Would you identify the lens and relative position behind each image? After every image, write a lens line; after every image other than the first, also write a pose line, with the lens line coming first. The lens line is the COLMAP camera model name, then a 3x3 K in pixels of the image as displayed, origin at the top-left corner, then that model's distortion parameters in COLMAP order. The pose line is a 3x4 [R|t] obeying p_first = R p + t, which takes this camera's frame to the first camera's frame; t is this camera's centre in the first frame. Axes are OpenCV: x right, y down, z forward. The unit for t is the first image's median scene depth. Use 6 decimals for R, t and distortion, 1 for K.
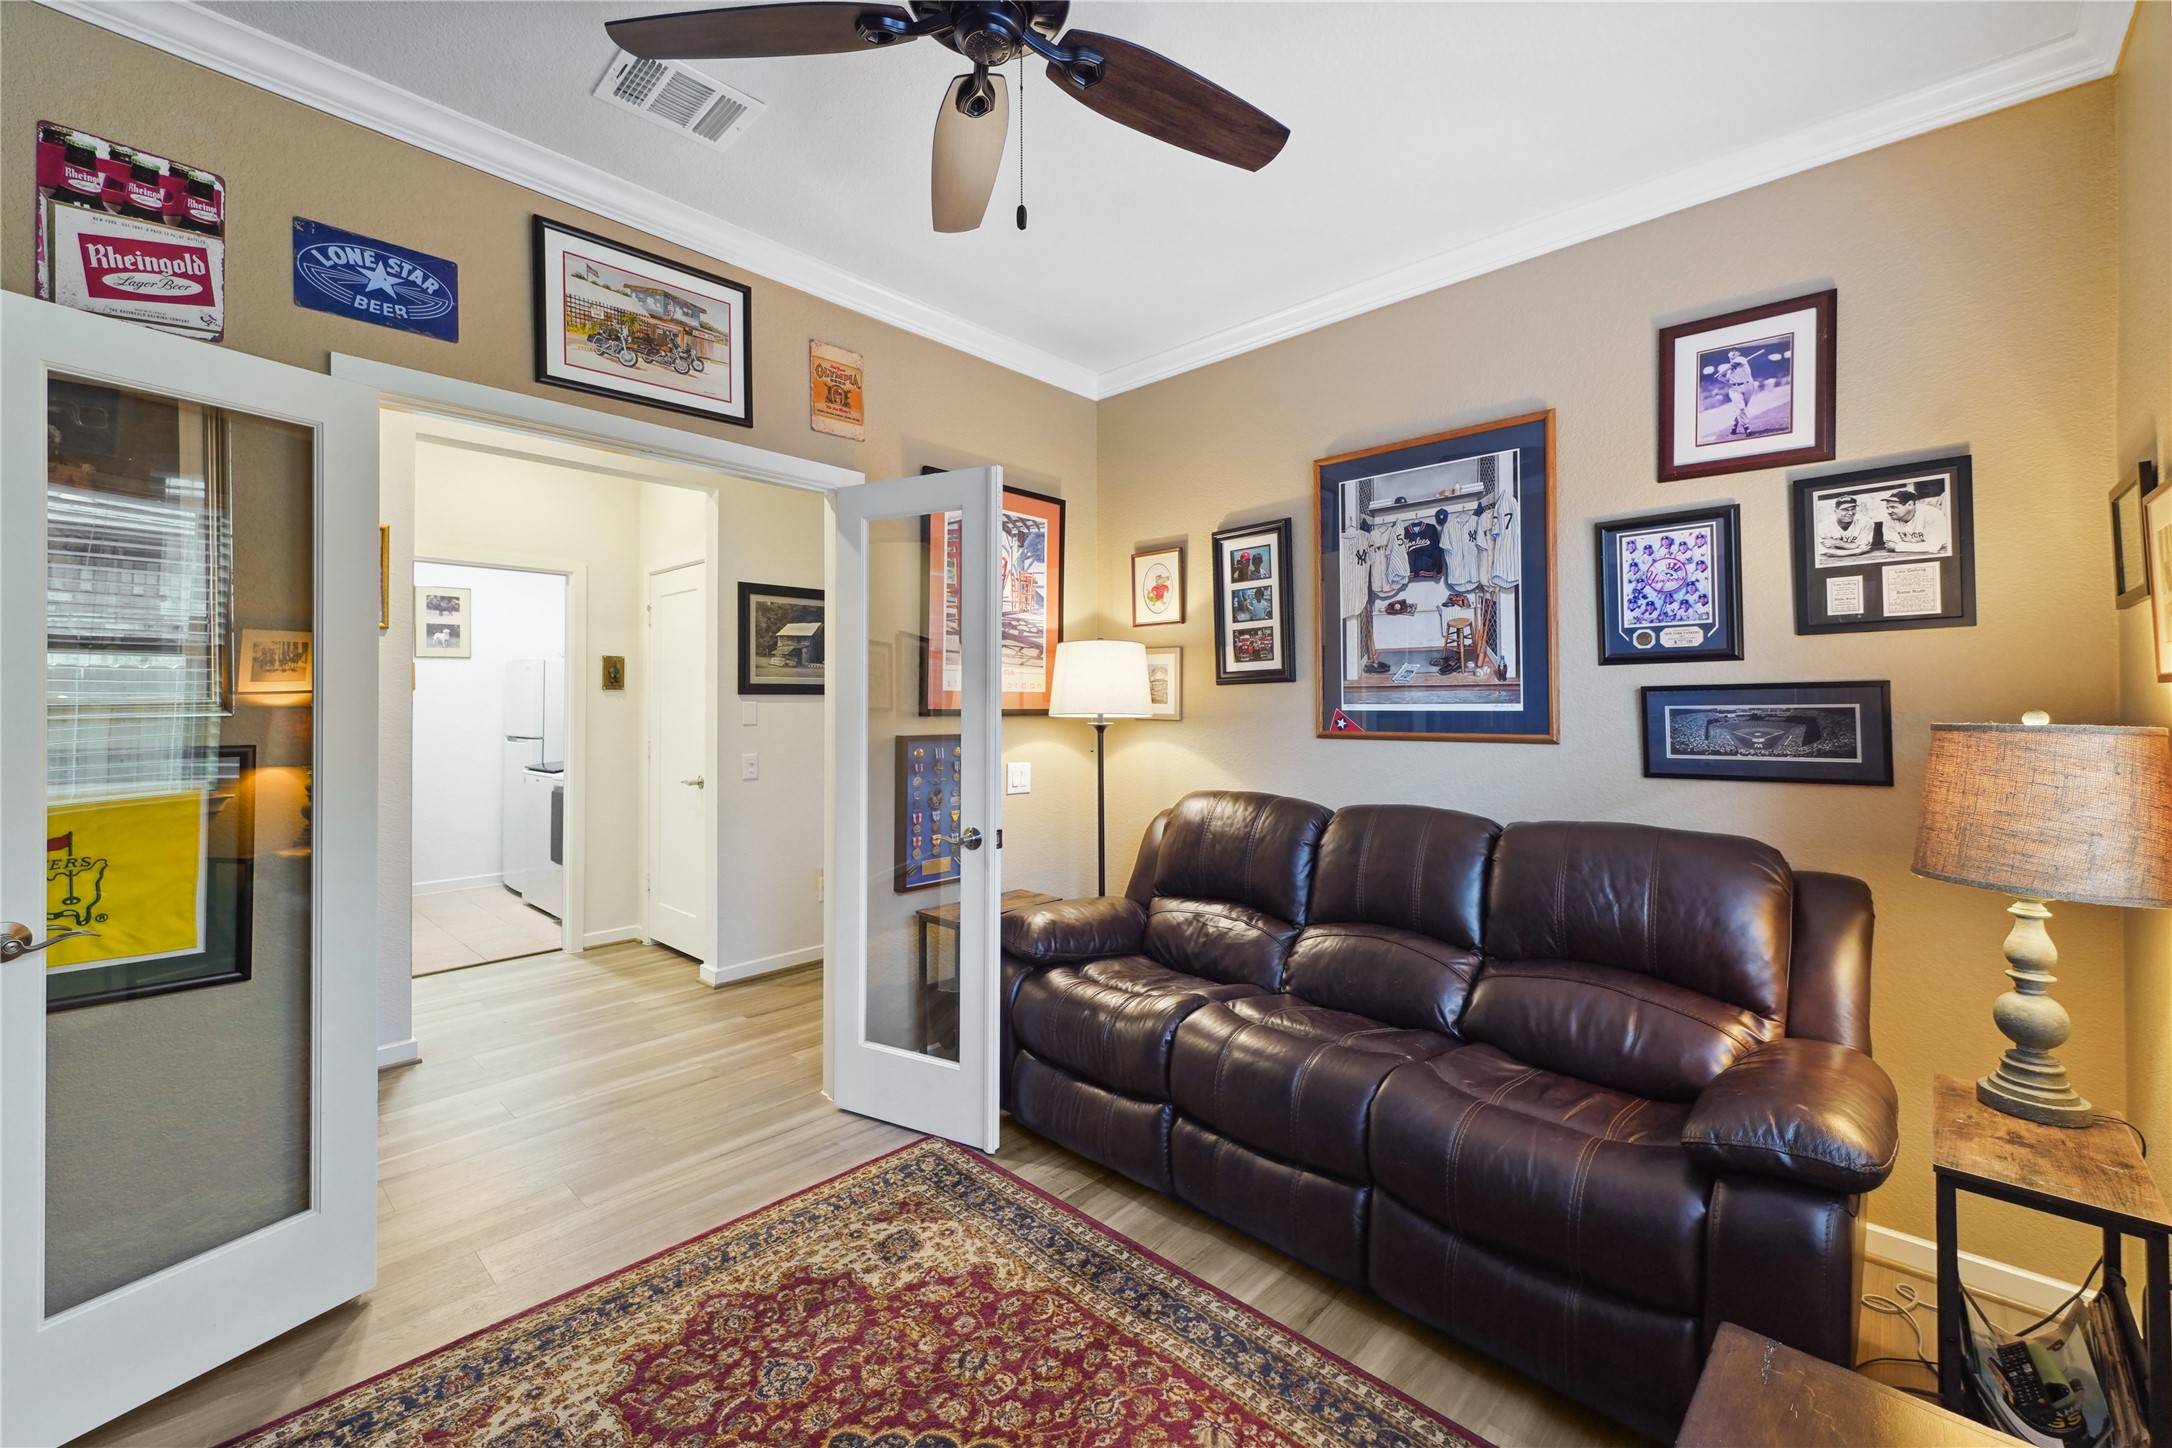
lens RADIAL K [[880.1, 0, 1094.5], [0, 880.1, 690.2], [0, 0, 1]] dist [0.016758, -0.004094]
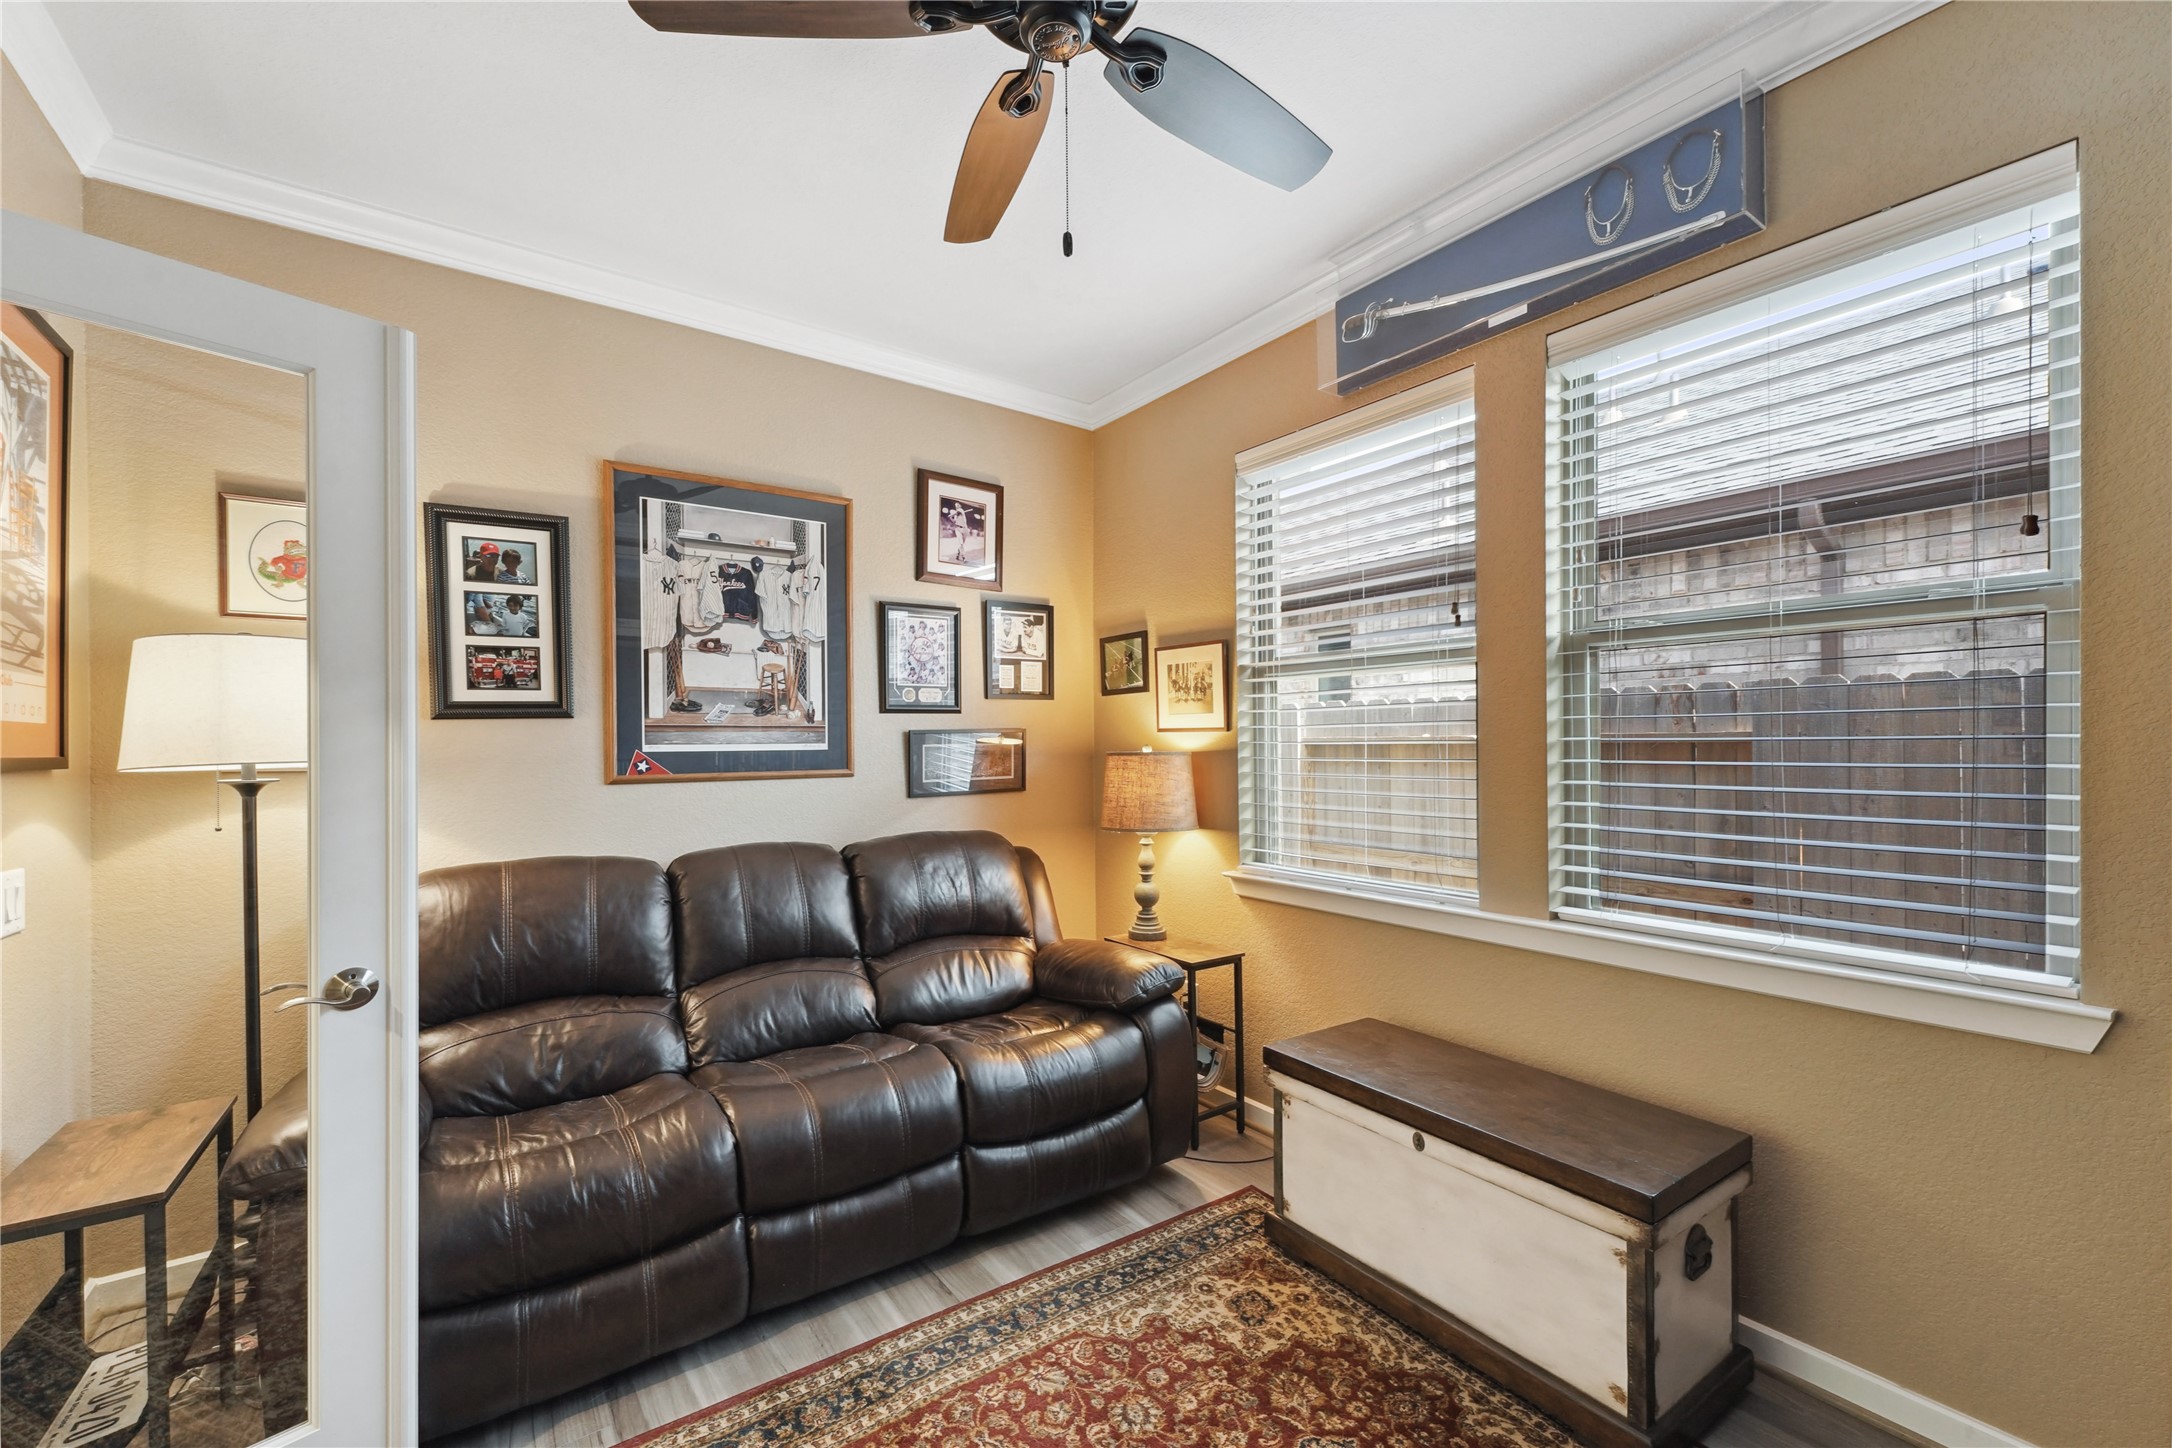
lens RADIAL K [[880.1, 0, 1082.0], [0, 880.1, 740.4], [0, 0, 1]] dist [0.016758, -0.004094]
pose [[0.203338, 0.004032, 0.979100, -0.565914], [-0.007871, 0.999966, -0.002483, 0.011129], [-0.979077, -0.007201, 0.203362, 0.424773]]
